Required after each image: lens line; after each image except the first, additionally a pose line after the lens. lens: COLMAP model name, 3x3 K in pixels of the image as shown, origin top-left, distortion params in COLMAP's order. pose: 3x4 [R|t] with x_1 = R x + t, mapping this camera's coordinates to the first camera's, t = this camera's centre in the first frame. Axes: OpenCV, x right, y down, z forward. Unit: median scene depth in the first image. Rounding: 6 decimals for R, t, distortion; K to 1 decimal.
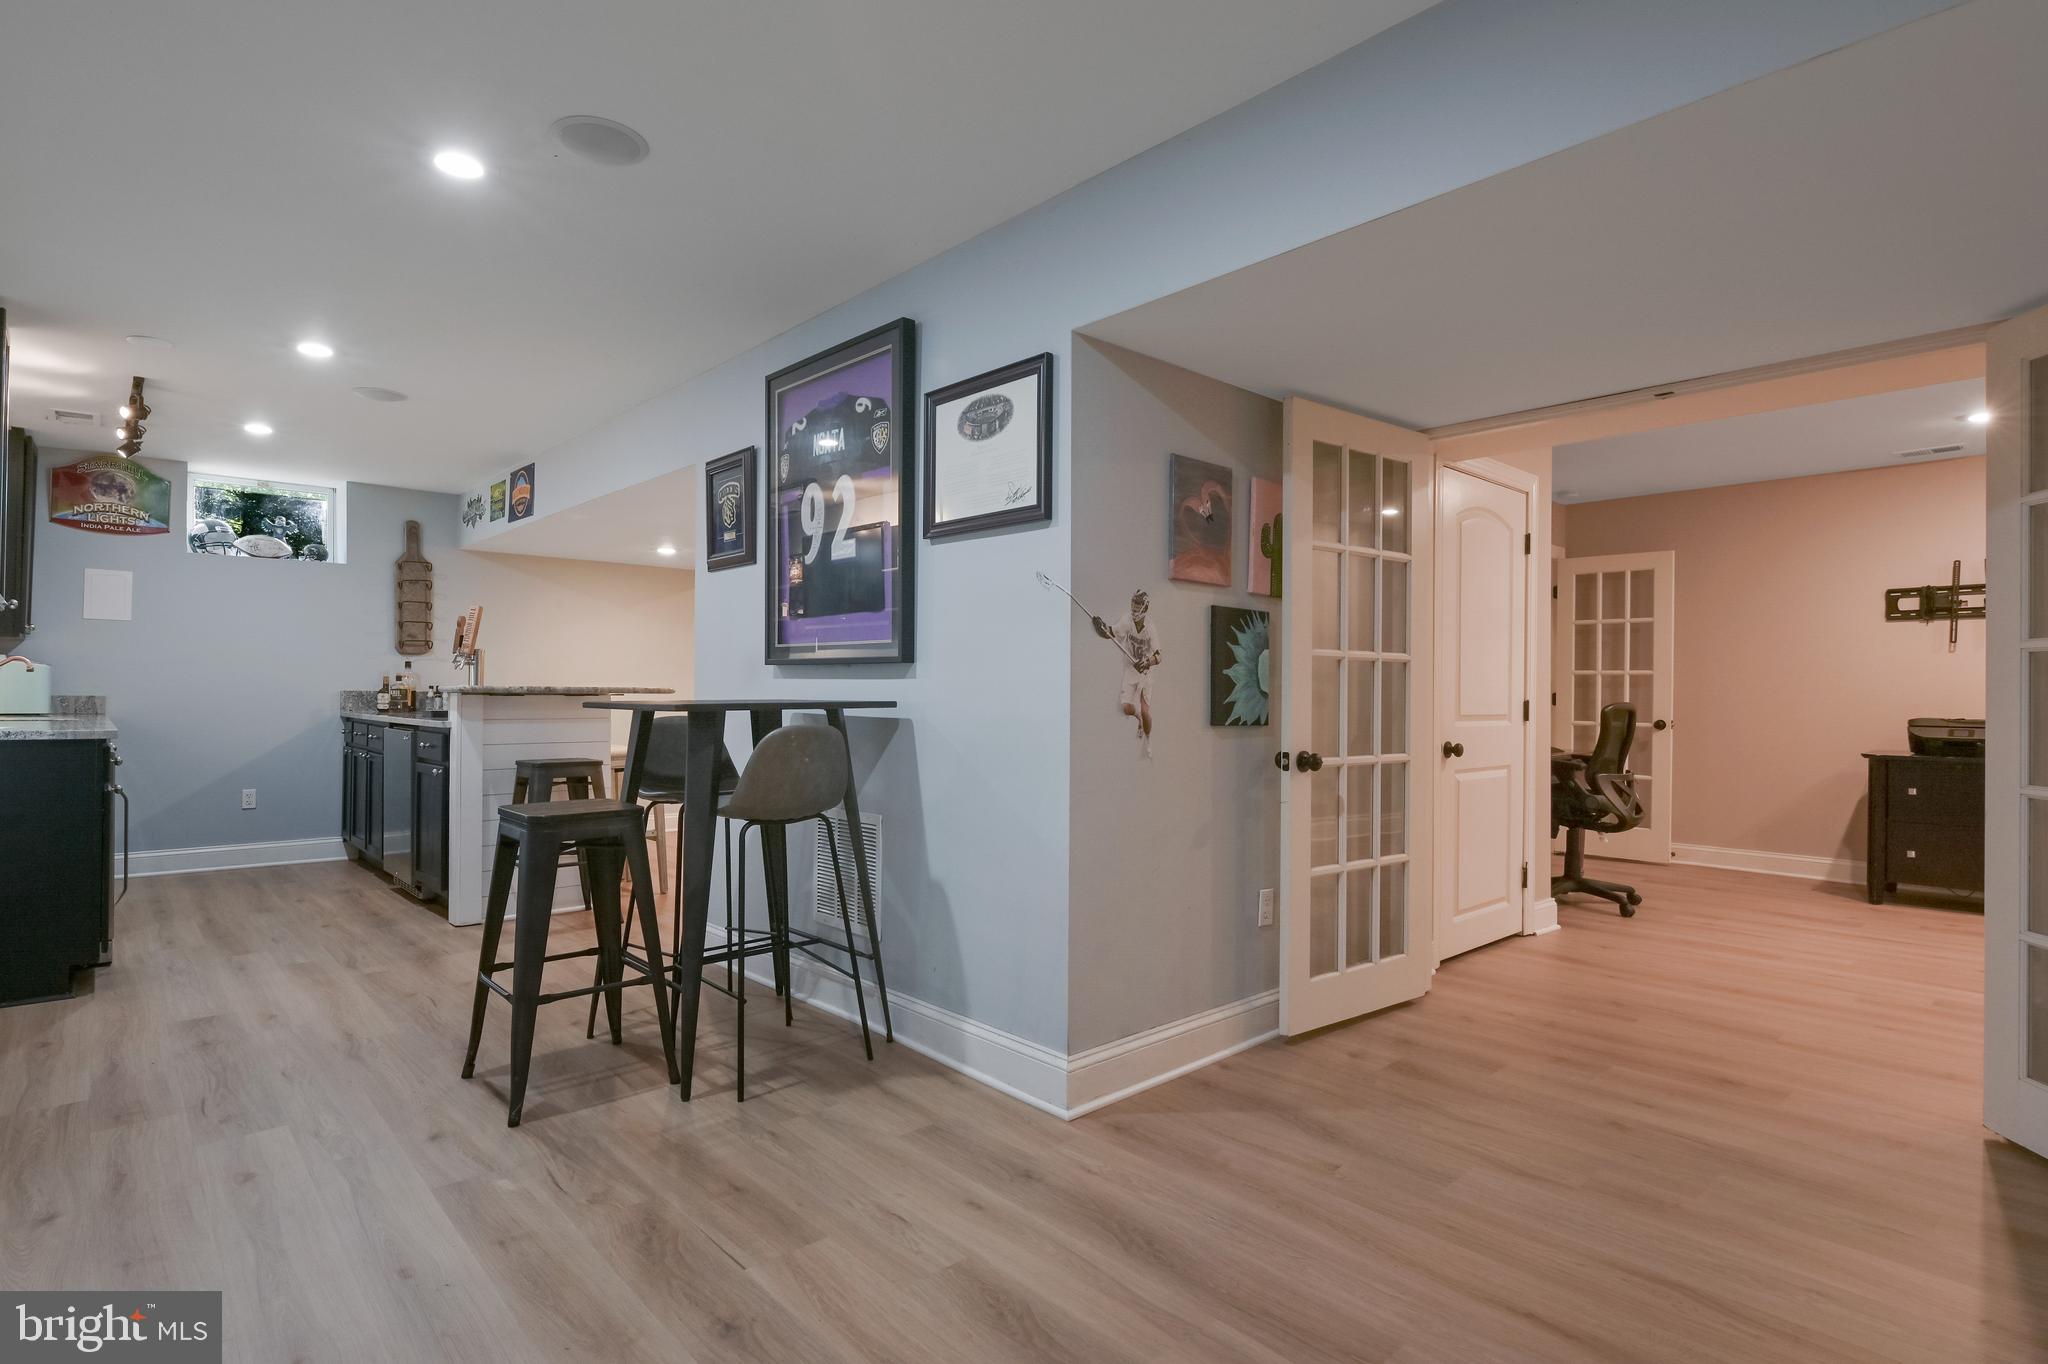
lens RADIAL K [[1025.8, 0, 1018.0], [0, 1025.8, 691.6], [0, 0, 1]] dist [-0.004236, -0.001134]
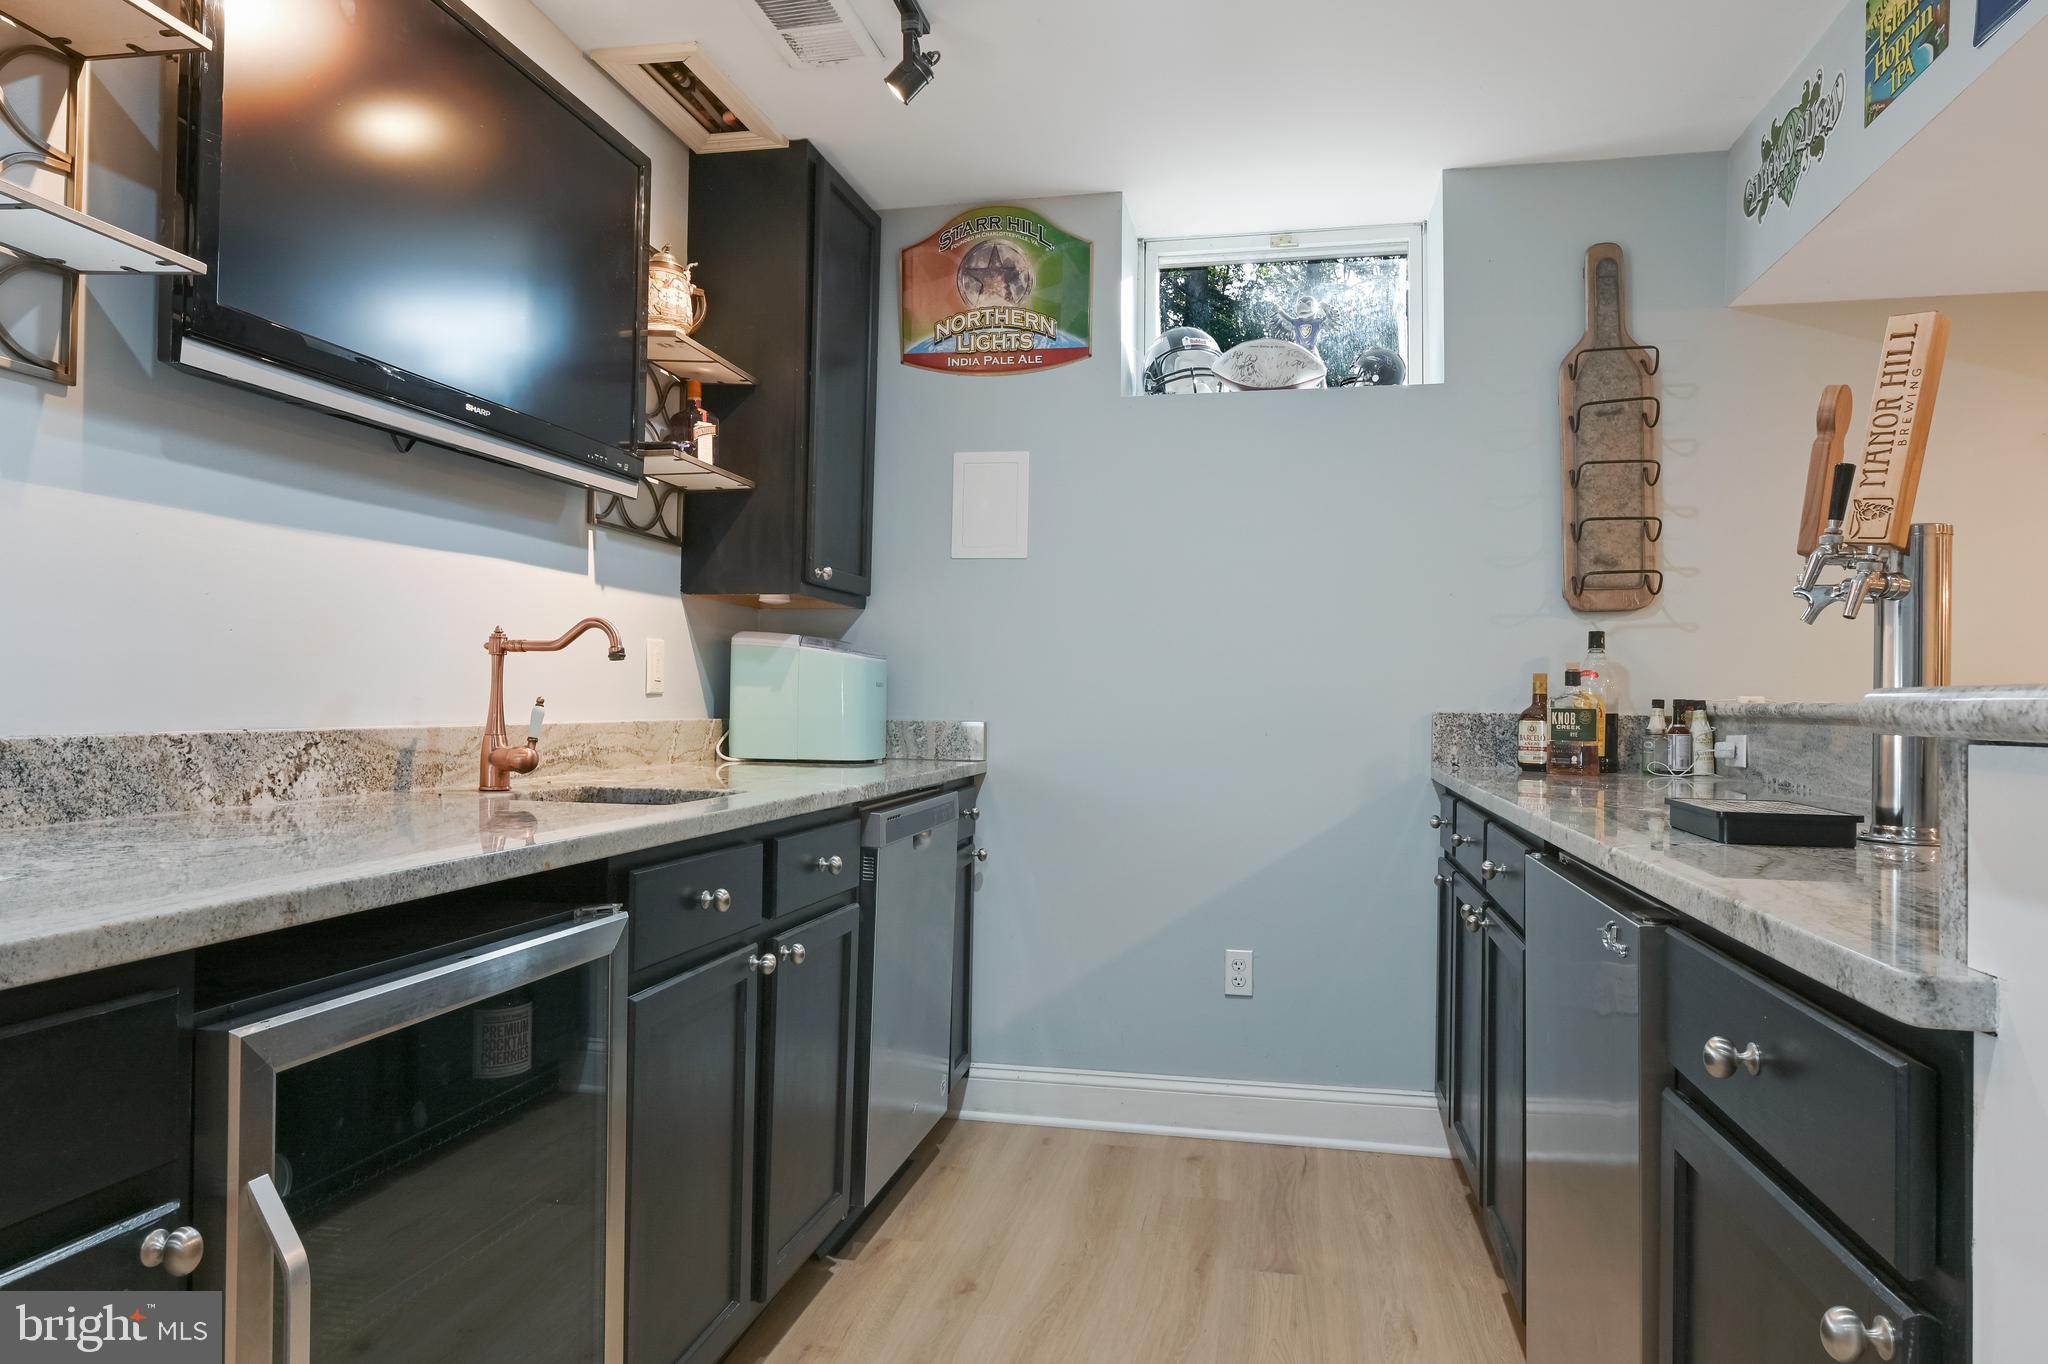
lens RADIAL K [[1296.1, 0, 1036.5], [0, 1296.1, 683.5], [0, 0, 1]] dist [-0.001877, 0.000756]
pose [[0.597437, -0.014471, -0.801785, -0.197175], [-0.002330, 0.999802, -0.019780, -0.001049], [0.801913, 0.013686, 0.597285, 0.322951]]
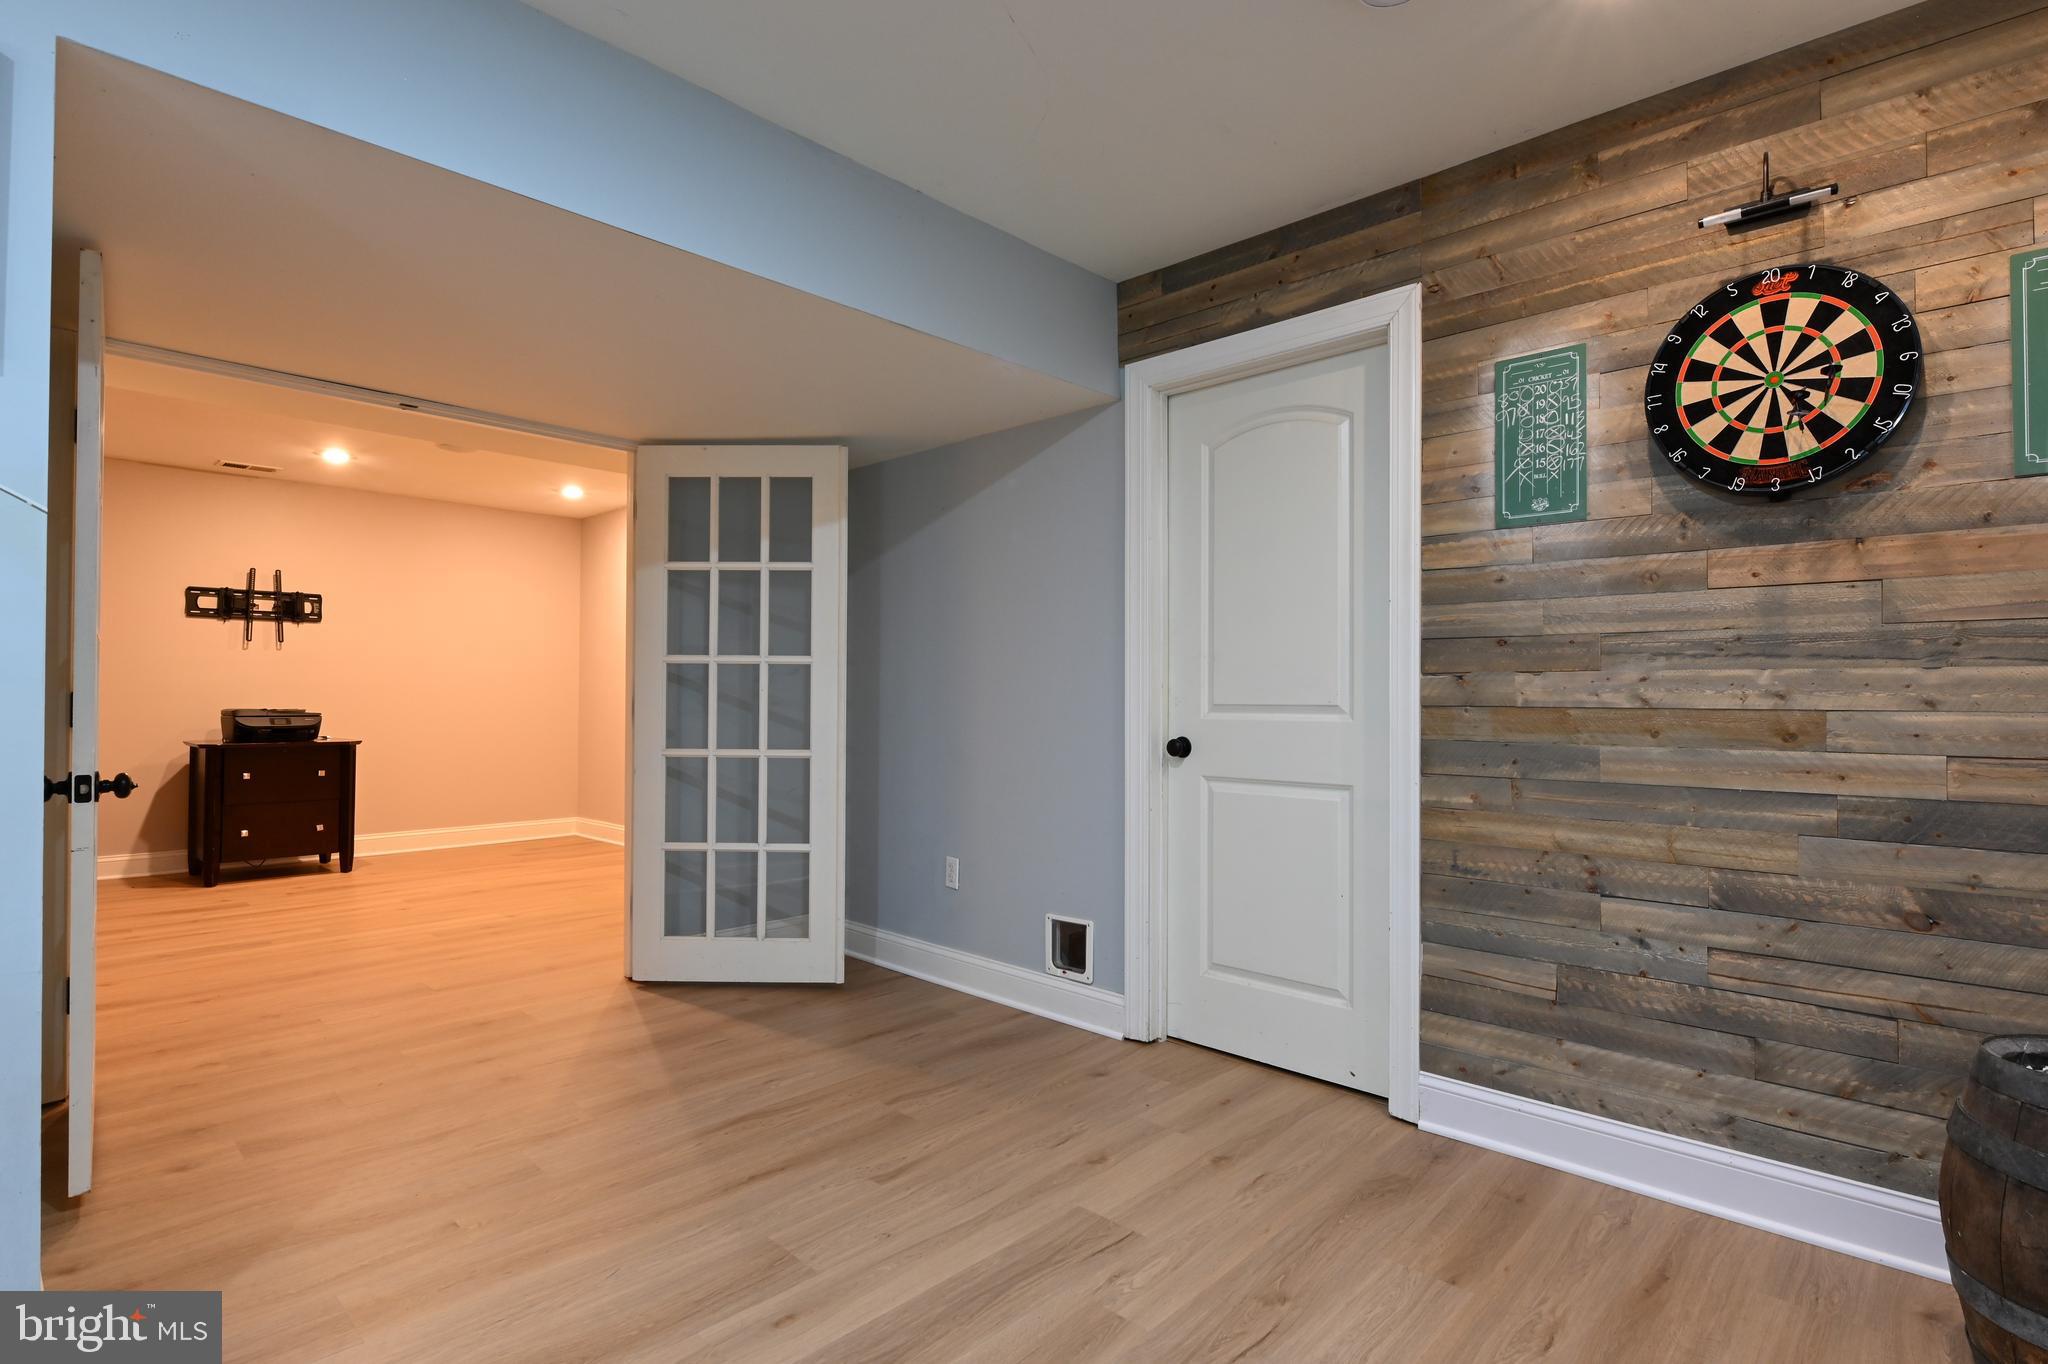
lens RADIAL K [[1025.8, 0, 1015.1], [0, 1025.8, 685.5], [0, 0, 1]] dist [-0.004236, -0.001134]
pose [[-0.074414, 0.002616, 0.997224, -0.577202], [-0.006315, 0.999975, -0.003094, -0.002420], [-0.997207, -0.006527, -0.074395, 0.551266]]
